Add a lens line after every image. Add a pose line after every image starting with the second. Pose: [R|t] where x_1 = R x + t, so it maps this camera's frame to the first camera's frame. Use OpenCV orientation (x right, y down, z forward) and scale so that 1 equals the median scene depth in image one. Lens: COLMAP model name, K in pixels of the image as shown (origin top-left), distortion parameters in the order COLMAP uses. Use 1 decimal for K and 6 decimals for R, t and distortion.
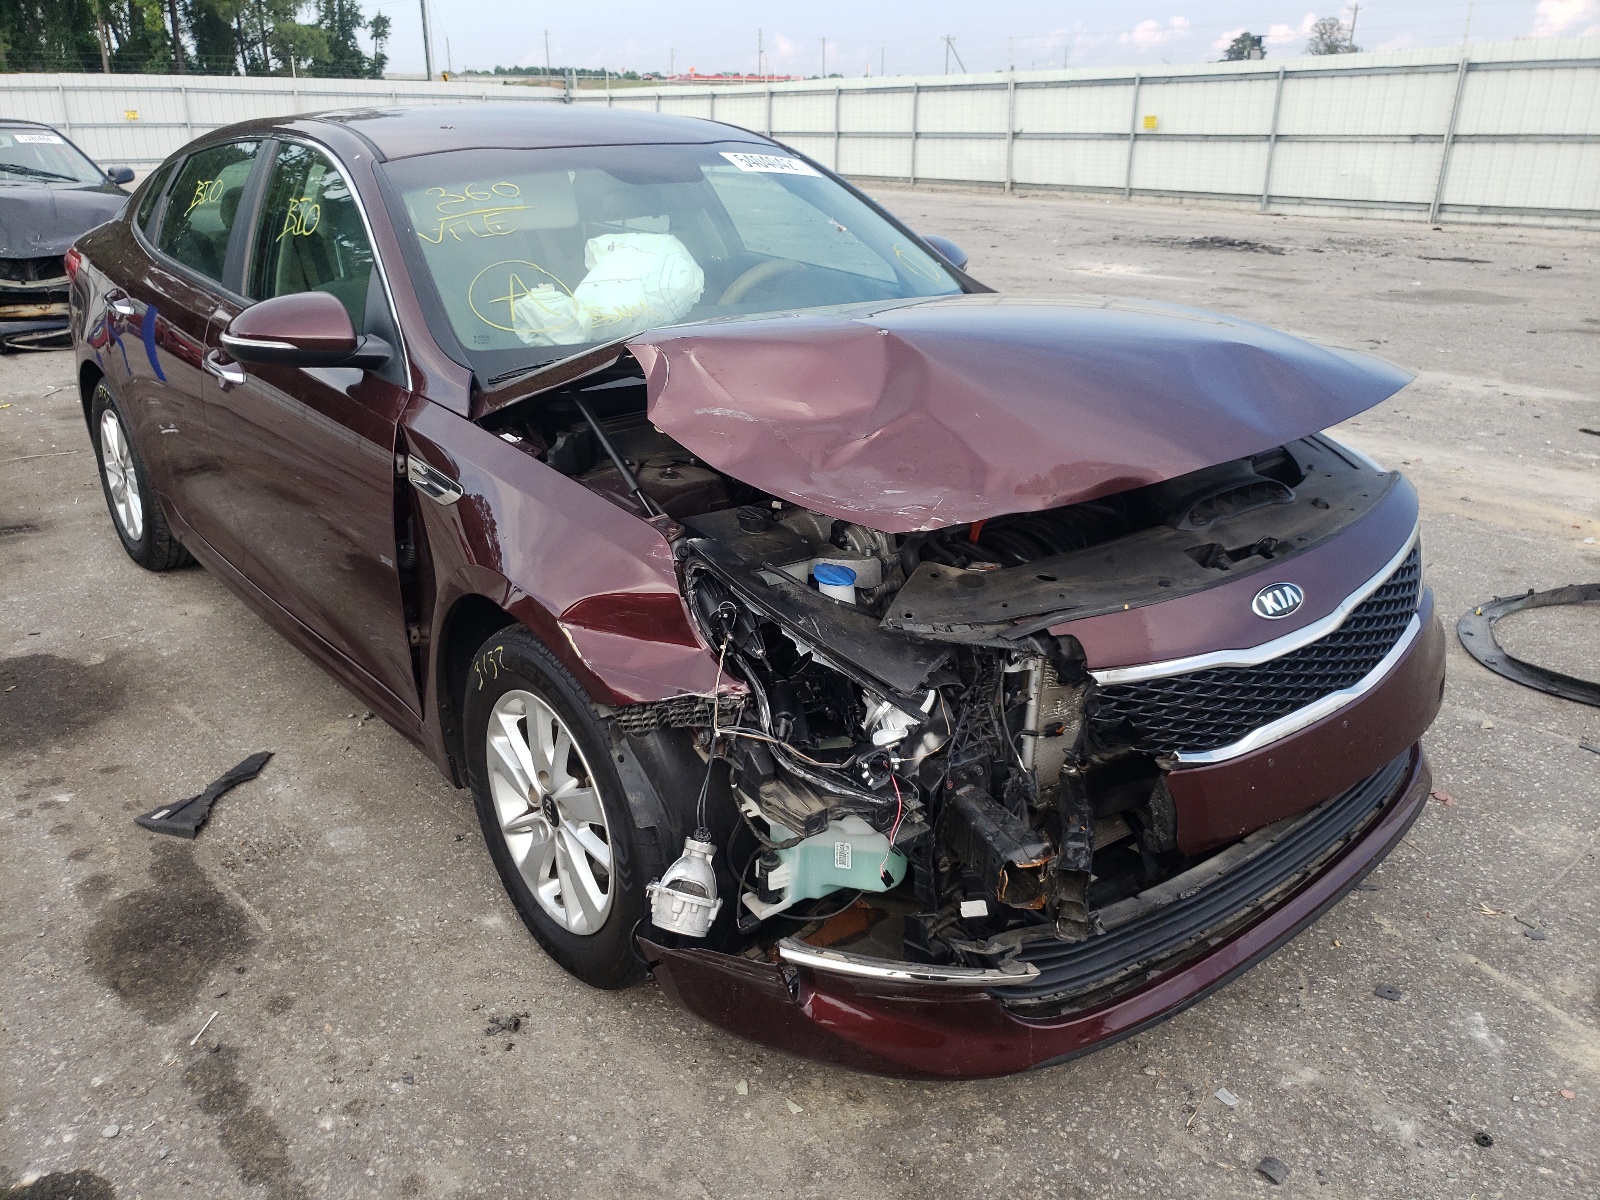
lens RADIAL K [[1268.0, 0, 783.9], [0, 1268.0, 596.3], [0, 0, 1]] dist [0.049064, -0.002856]
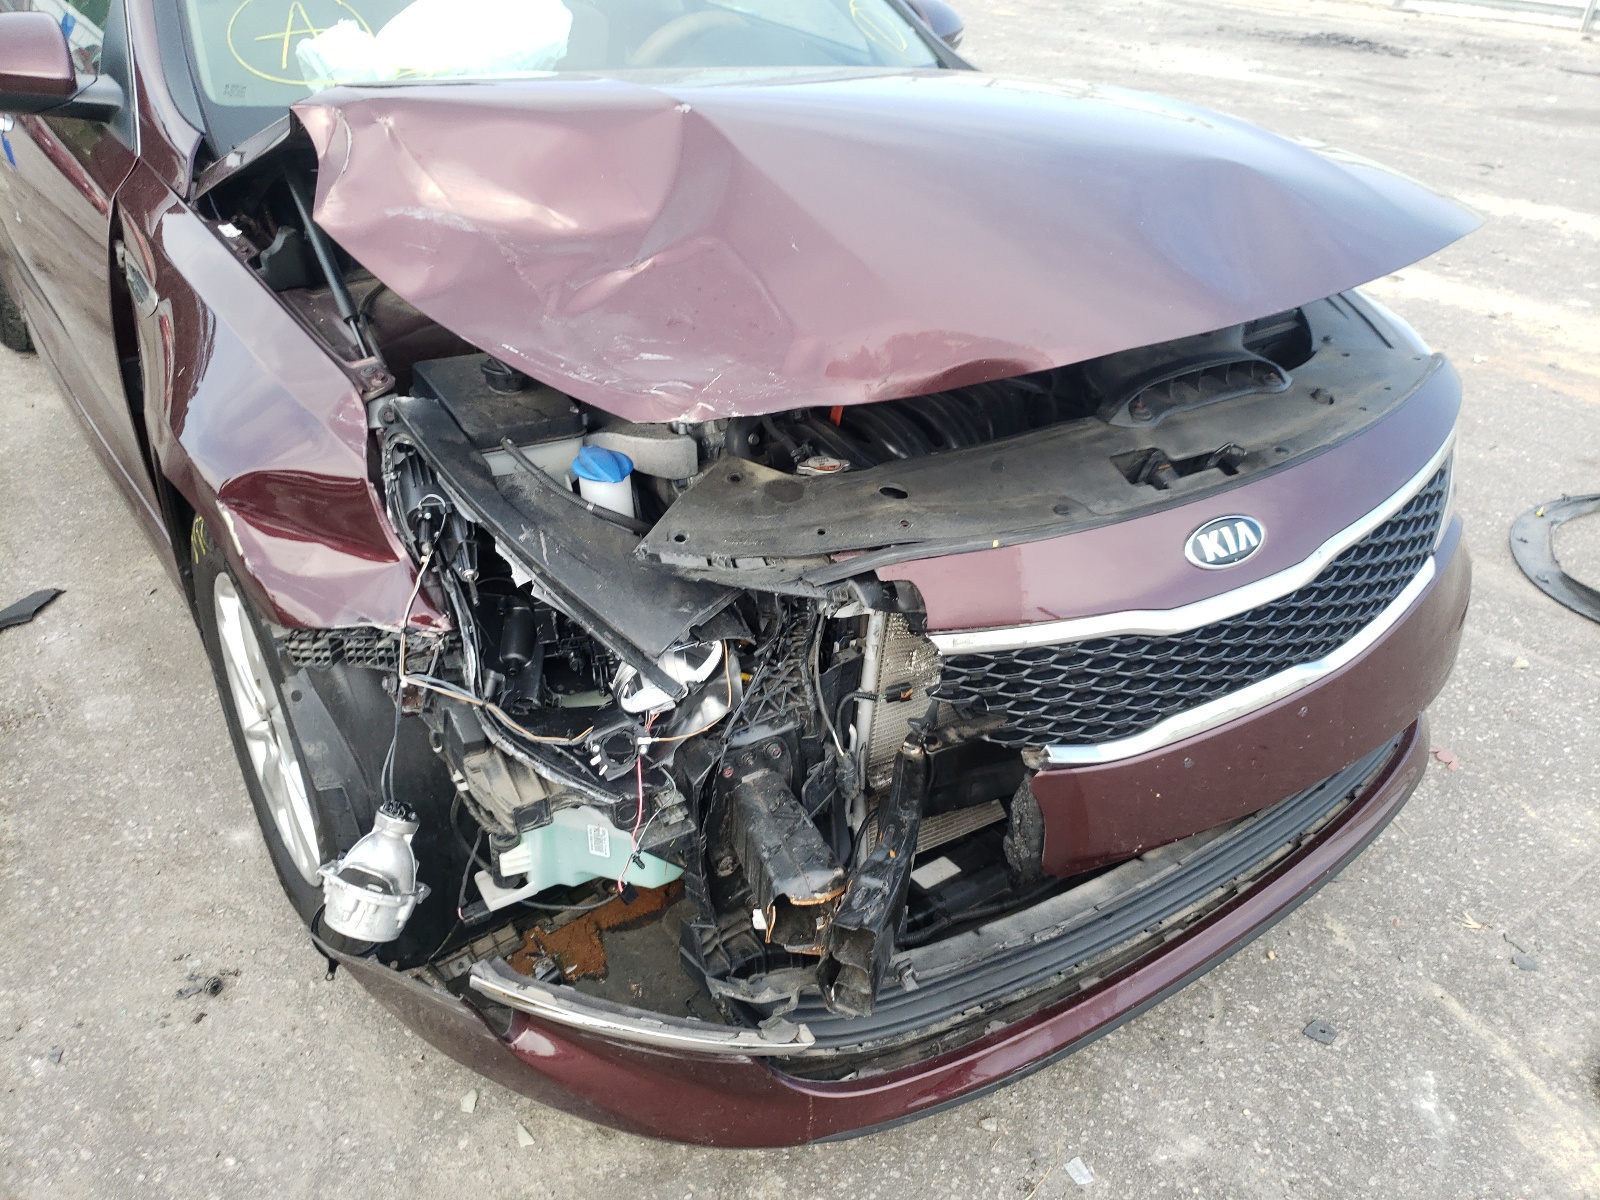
lens RADIAL K [[1251.5, 0, 802.0], [0, 1251.5, 596.3], [0, 0, 1]] dist [0.020667, 0.013424]
pose [[0.996538, 0.074477, -0.036942, 0.177907], [-0.067601, 0.984575, 0.161374, -0.062755], [0.048391, -0.158318, 0.986202, 0.293192]]
